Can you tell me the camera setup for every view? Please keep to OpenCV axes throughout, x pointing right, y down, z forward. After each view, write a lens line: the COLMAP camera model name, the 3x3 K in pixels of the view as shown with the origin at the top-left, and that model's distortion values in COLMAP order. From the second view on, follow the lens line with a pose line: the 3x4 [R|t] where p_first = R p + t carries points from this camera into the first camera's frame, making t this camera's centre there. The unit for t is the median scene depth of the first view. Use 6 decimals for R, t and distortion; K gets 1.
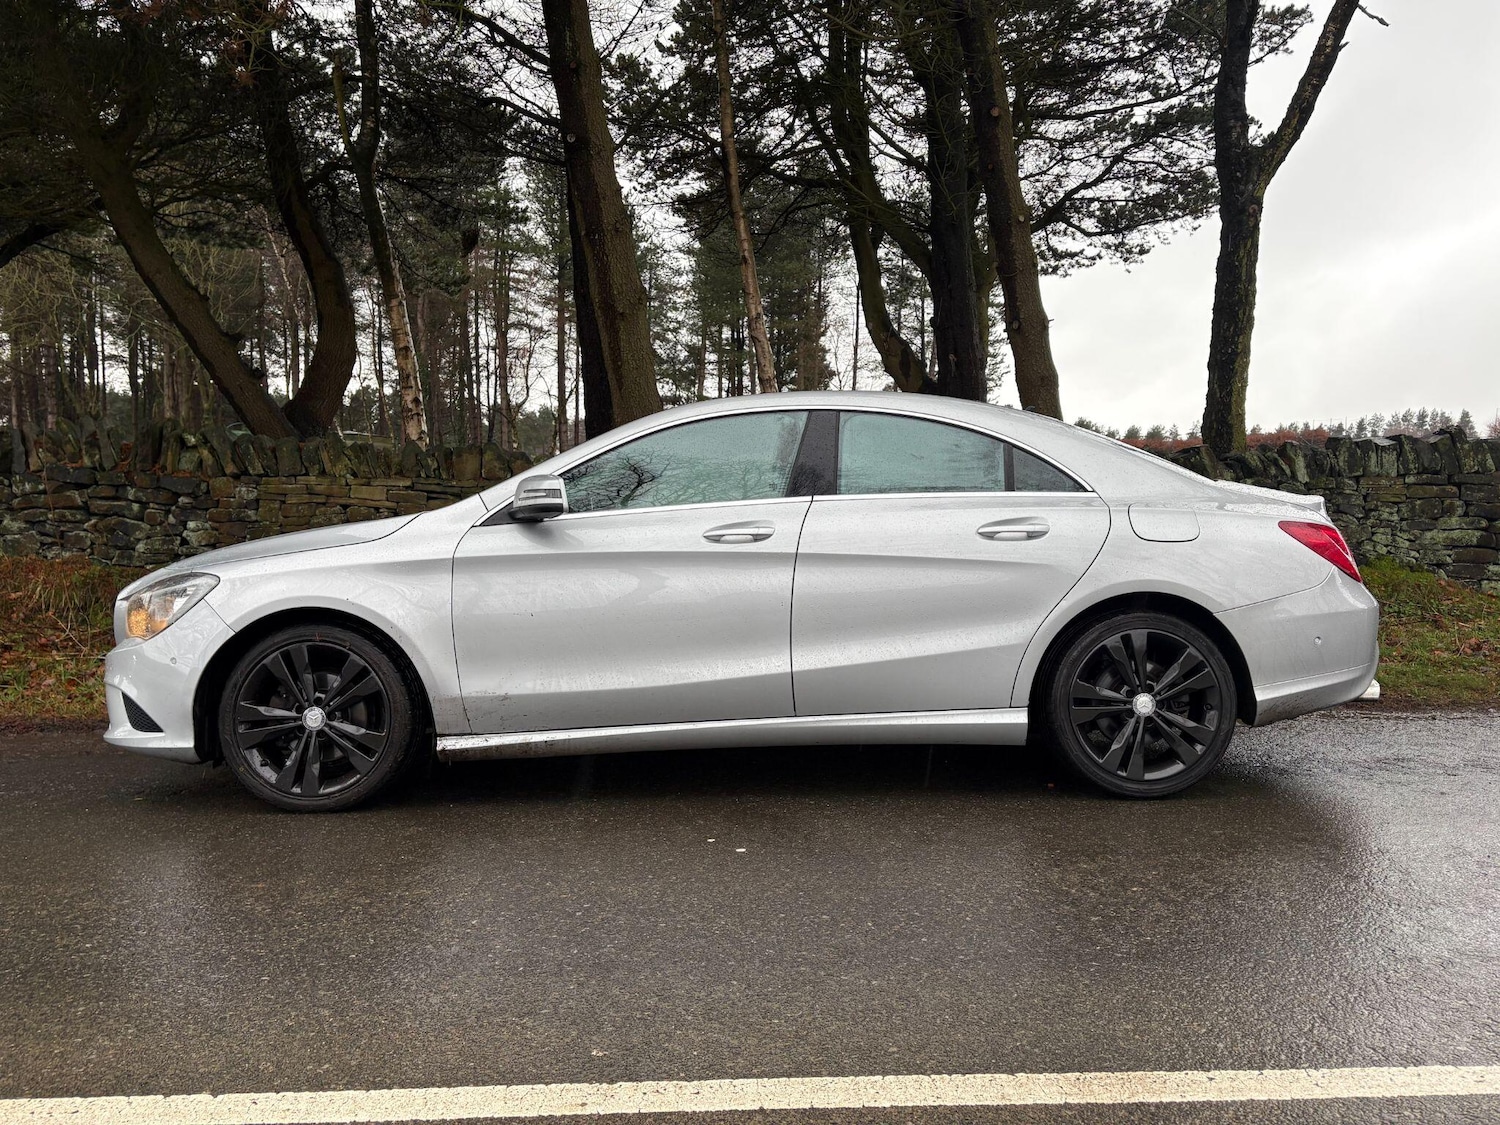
lens RADIAL K [[1131.3, 0, 756.4], [0, 1131.3, 566.1], [0, 0, 1]] dist [0.052101, -0.048921]
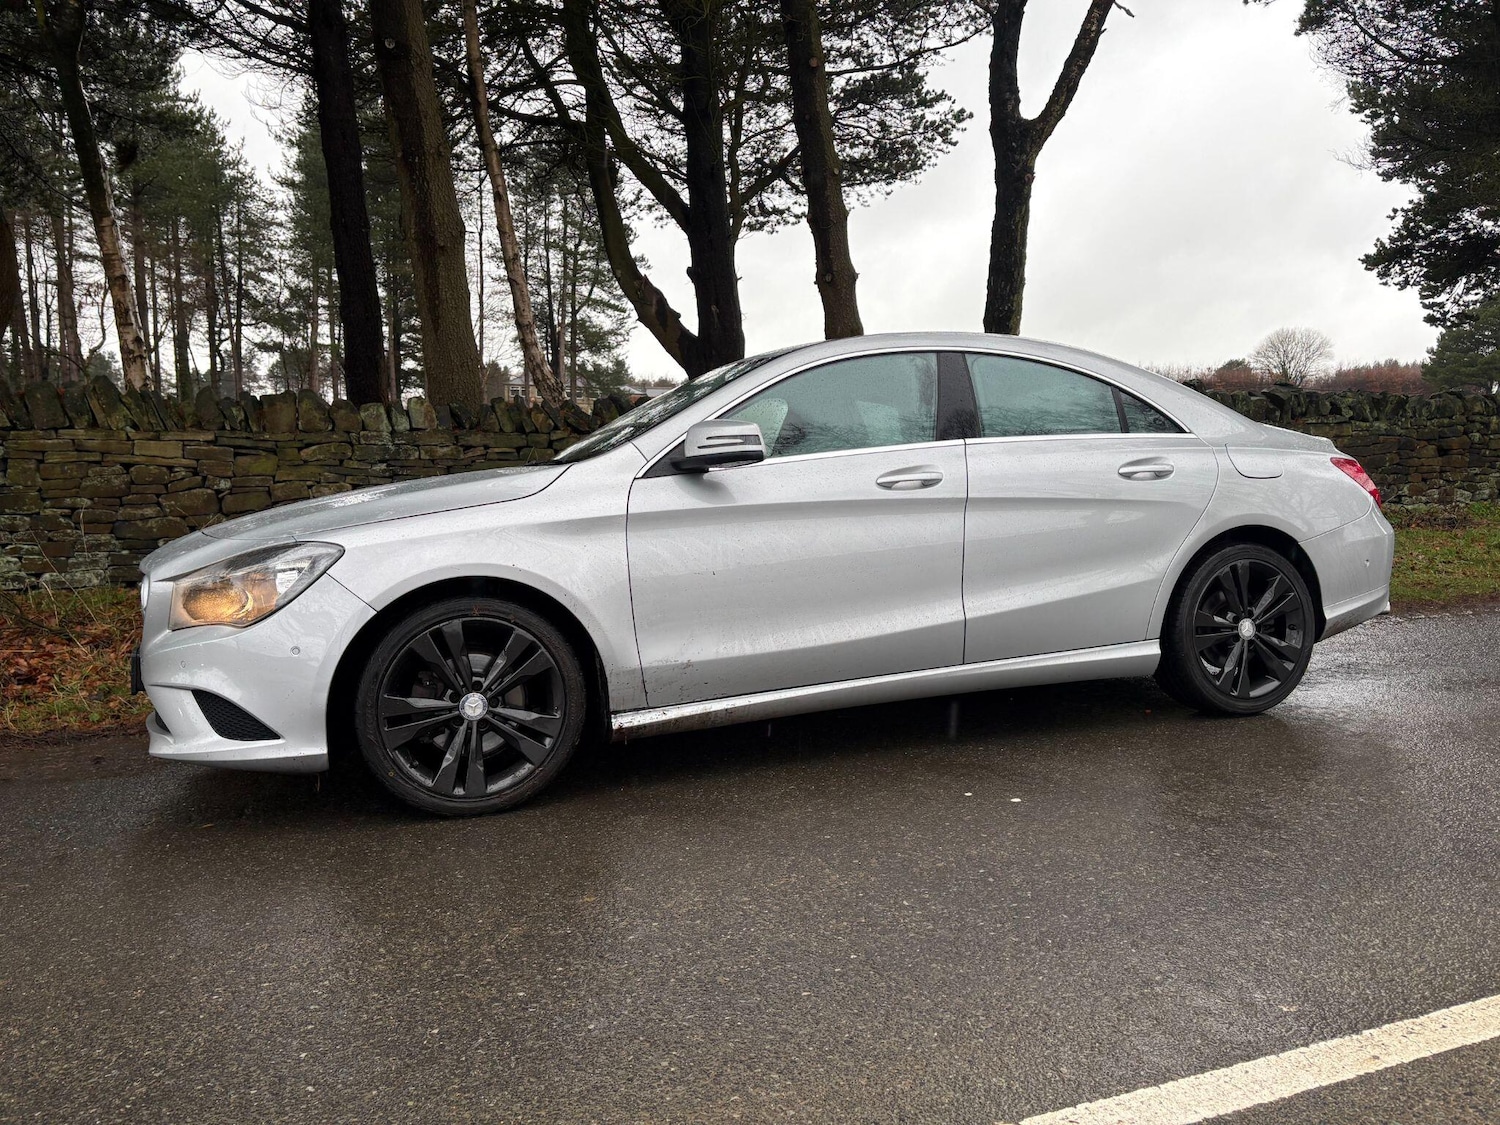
lens RADIAL K [[1131.3, 0, 746.9], [0, 1131.3, 562.1], [0, 0, 1]] dist [0.052101, -0.048921]
pose [[0.945097, -0.045149, 0.323655, -0.205552], [0.033417, 0.998570, 0.041718, -0.001410], [-0.325076, -0.028612, 0.945255, 0.057106]]
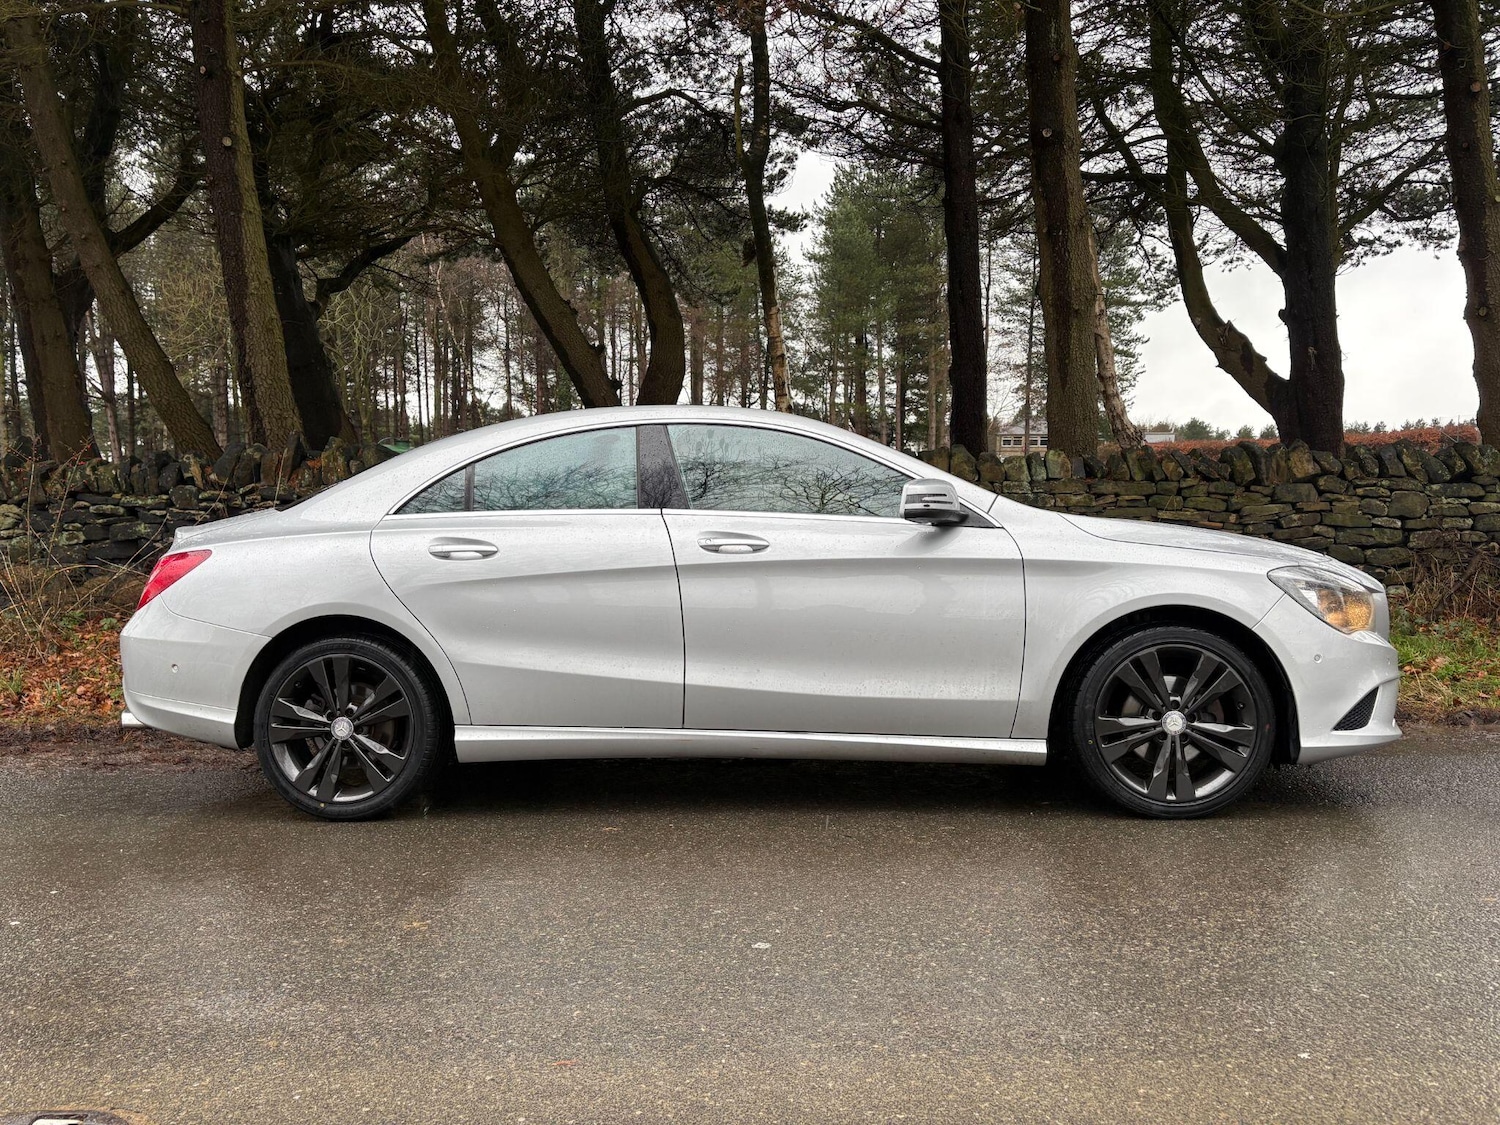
lens RADIAL K [[1131.3, 0, 748.8], [0, 1131.3, 569.5], [0, 0, 1]] dist [0.052101, -0.048921]
pose [[0.996513, -0.007198, -0.083124, -0.338371], [0.006894, 0.999968, -0.003948, 0.002331], [0.083149, 0.003362, 0.996531, 0.000923]]
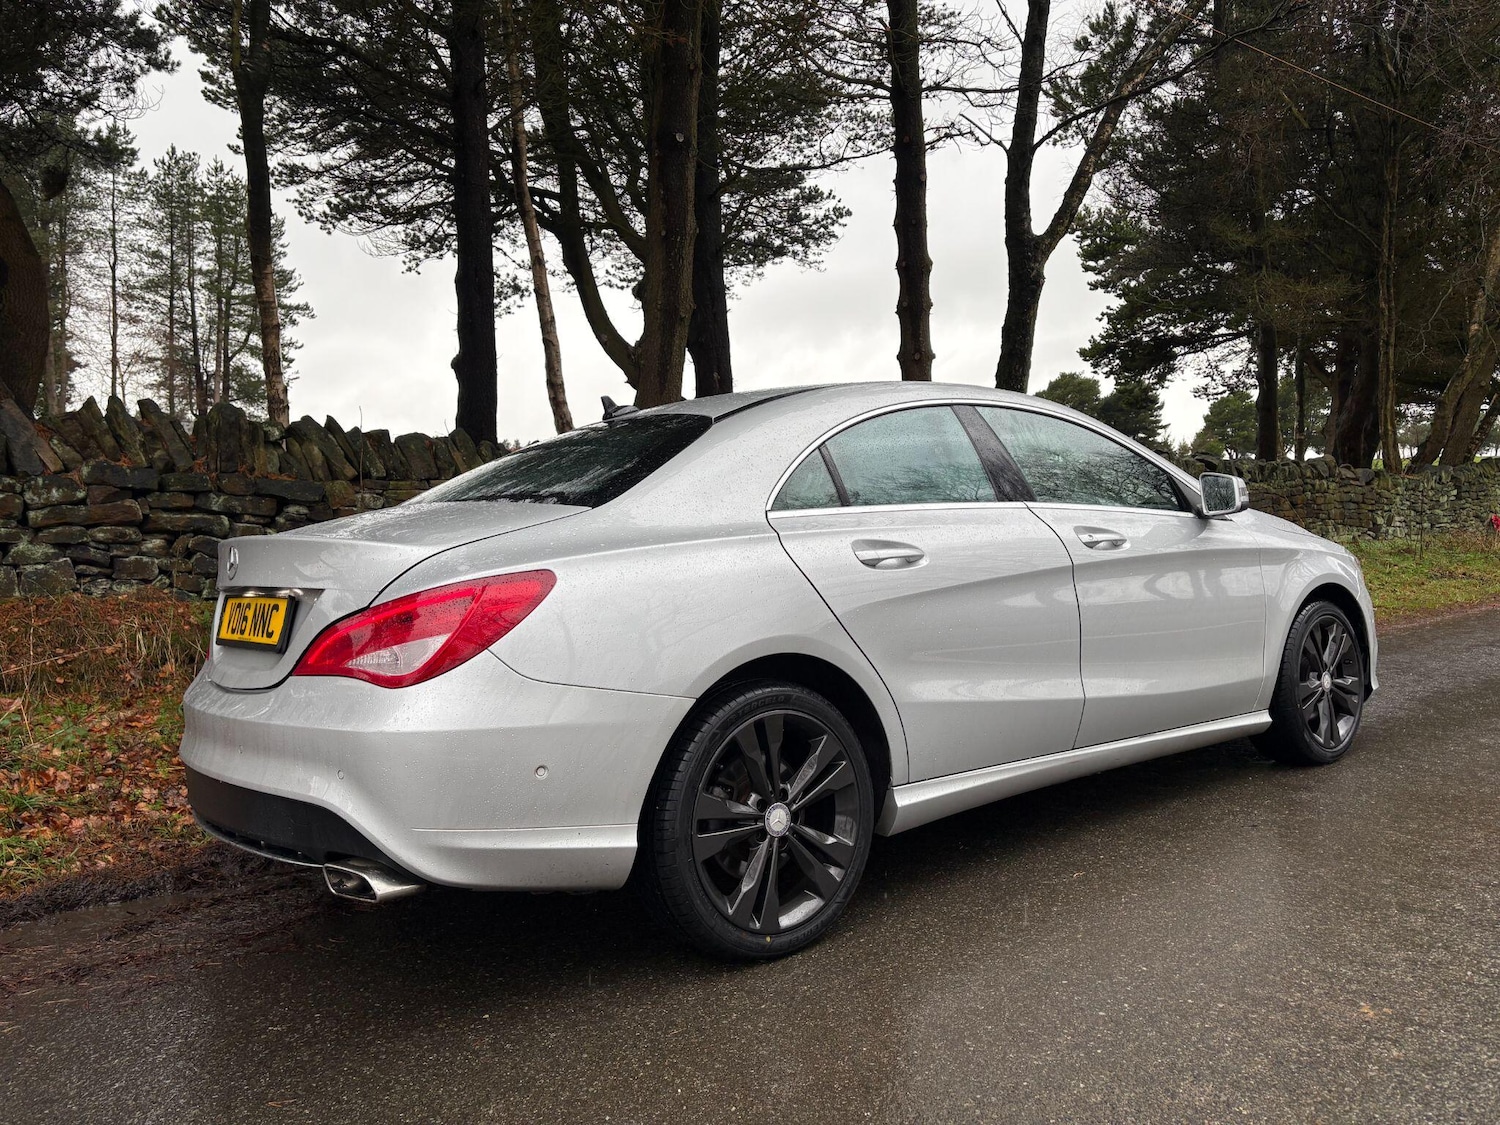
lens RADIAL K [[1131.3, 0, 754.6], [0, 1131.3, 558.7], [0, 0, 1]] dist [0.052101, -0.048921]
pose [[0.782751, -0.040296, 0.621029, -0.734903], [0.050808, 0.998708, 0.000764, -0.009476], [-0.620258, 0.030955, 0.783787, 0.197911]]
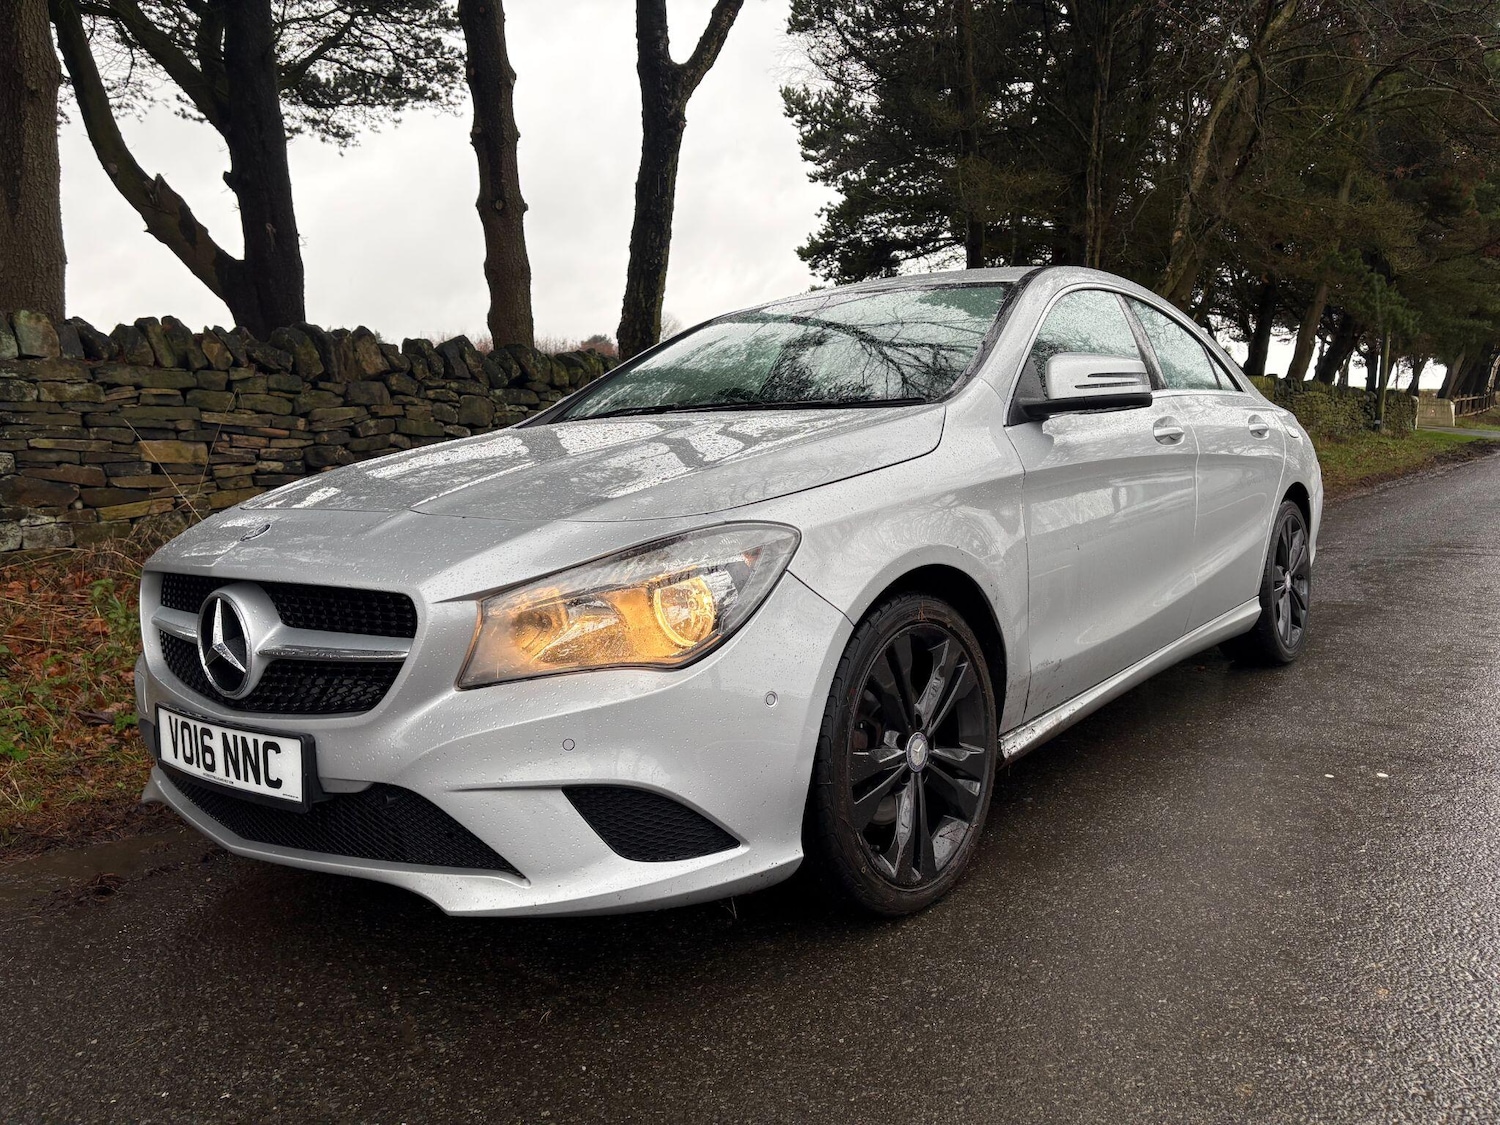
lens RADIAL K [[1131.3, 0, 754.9], [0, 1131.3, 565.6], [0, 0, 1]] dist [0.052101, -0.048921]
pose [[0.637544, -0.096380, 0.764362, -0.392327], [0.037002, 0.994830, 0.094577, -0.010059], [-0.769525, -0.032014, 0.637814, 0.304465]]
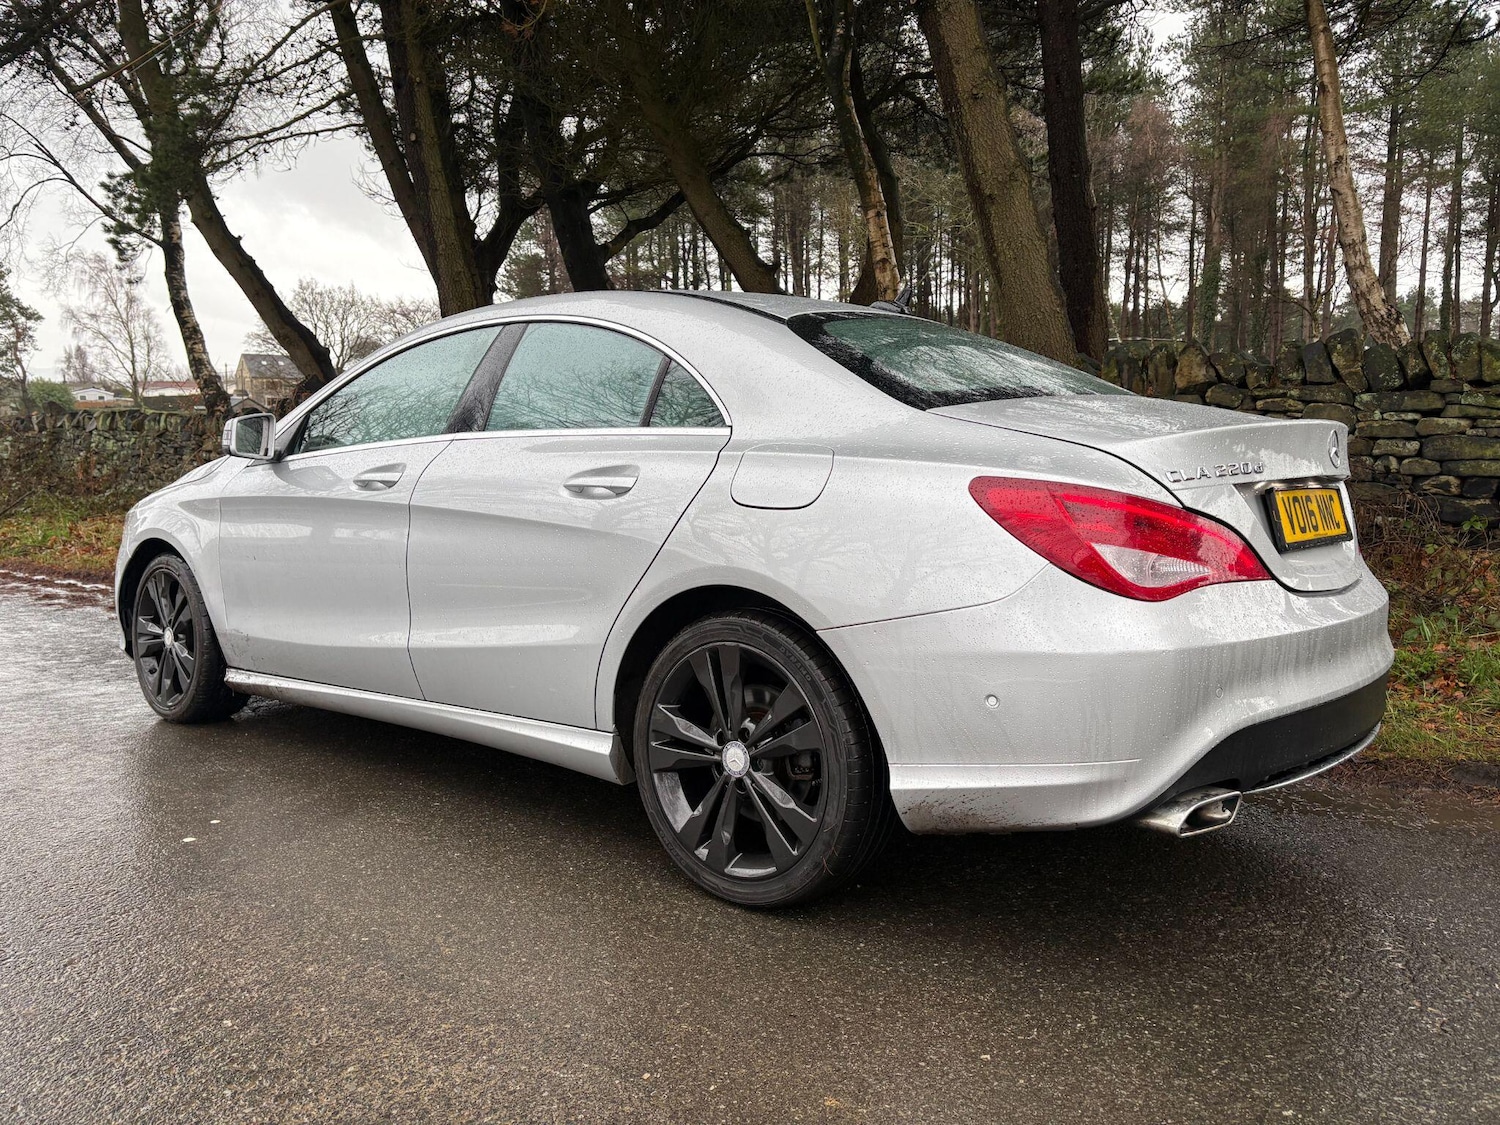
lens RADIAL K [[1131.3, 0, 744.0], [0, 1131.3, 565.3], [0, 0, 1]] dist [0.052101, -0.048921]
pose [[0.753837, 0.070068, -0.653314, 0.337401], [-0.016915, 0.996038, 0.087307, -0.019569], [0.656843, -0.054765, 0.752036, 0.235337]]
